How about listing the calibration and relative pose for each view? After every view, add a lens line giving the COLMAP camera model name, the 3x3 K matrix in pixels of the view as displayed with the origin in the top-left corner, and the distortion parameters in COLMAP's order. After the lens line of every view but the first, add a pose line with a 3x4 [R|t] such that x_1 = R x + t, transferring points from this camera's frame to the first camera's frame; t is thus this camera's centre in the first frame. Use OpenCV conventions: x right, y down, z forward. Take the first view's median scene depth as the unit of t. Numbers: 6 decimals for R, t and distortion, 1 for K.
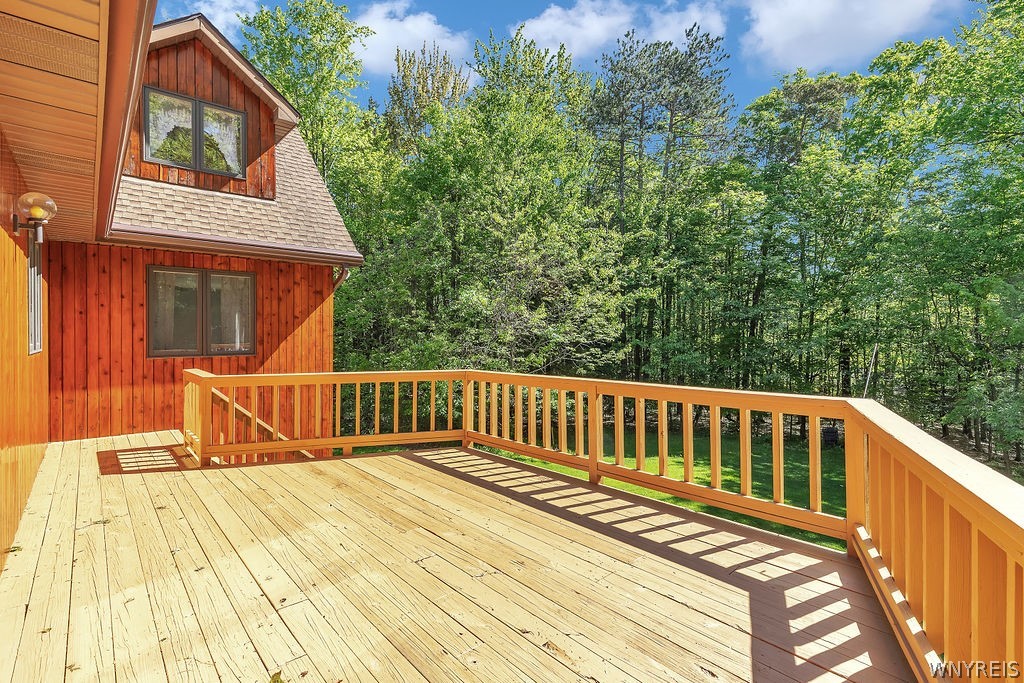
lens RADIAL K [[474.1, 0, 513.5], [0, 474.1, 335.1], [0, 0, 1]] dist [0.002559, 0.000069]
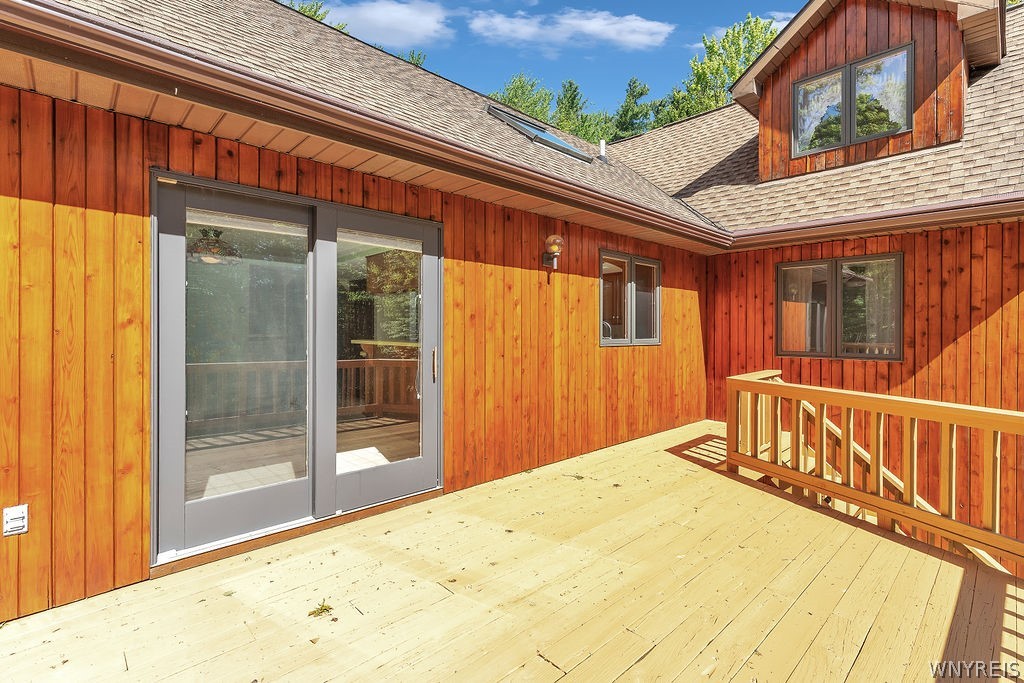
lens RADIAL K [[474.1, 0, 513.2], [0, 474.1, 332.6], [0, 0, 1]] dist [0.002559, 0.000069]
pose [[0.023217, 0.009727, -0.999683, 0.199203], [-0.007414, 0.999927, 0.009557, -0.006081], [0.999703, 0.007190, 0.023287, 0.373828]]
